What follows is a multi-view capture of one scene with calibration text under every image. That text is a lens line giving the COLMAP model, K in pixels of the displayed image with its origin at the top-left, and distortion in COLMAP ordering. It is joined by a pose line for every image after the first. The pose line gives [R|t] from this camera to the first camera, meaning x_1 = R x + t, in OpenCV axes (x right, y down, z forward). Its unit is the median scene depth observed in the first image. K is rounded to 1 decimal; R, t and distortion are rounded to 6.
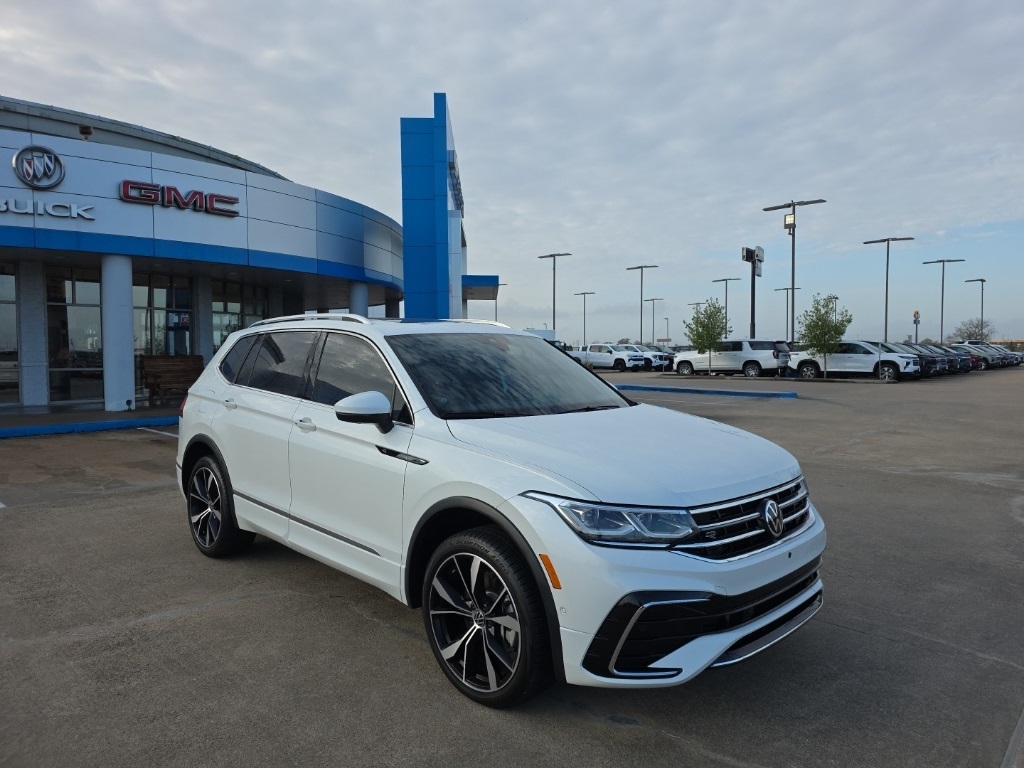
lens RADIAL K [[696.2, 0, 517.9], [0, 696.2, 373.6], [0, 0, 1]] dist [0.038985, -0.037913]
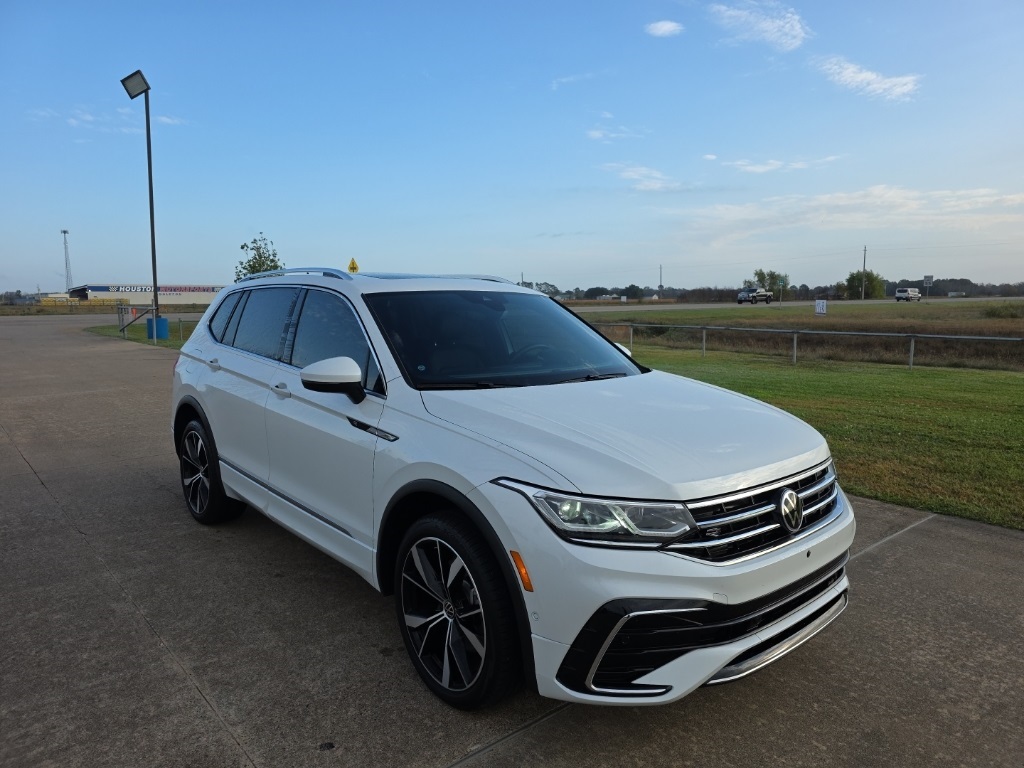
lens RADIAL K [[701.4, 0, 512.0], [0, 701.4, 384.0], [0, 0, 1]] dist [0.039233, -0.051351]
pose [[0.998021, 0.012119, -0.061701, 0.075010], [-0.007215, 0.996842, 0.079085, -0.014718], [0.062465, -0.078483, 0.994957, 0.130925]]
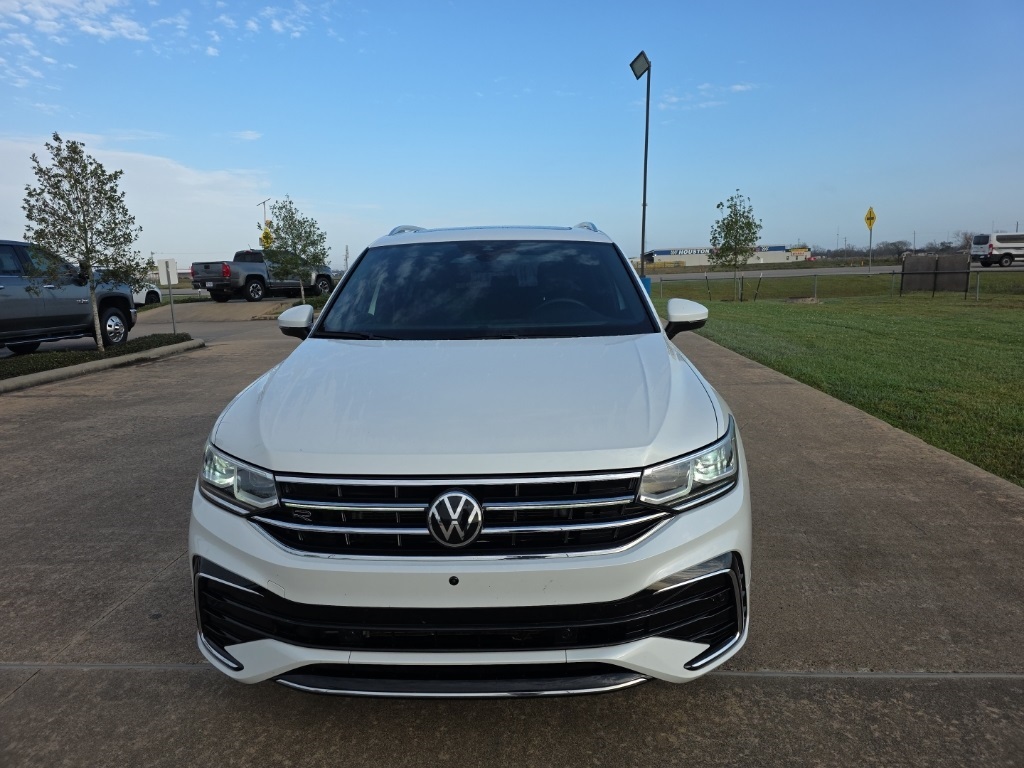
lens RADIAL K [[696.2, 0, 517.9], [0, 696.2, 373.6], [0, 0, 1]] dist [0.038985, -0.037913]
pose [[0.677909, 0.094930, -0.728991, 0.856997], [-0.002655, 0.991937, 0.126702, -0.007840], [0.735141, -0.083957, 0.672695, 0.622268]]
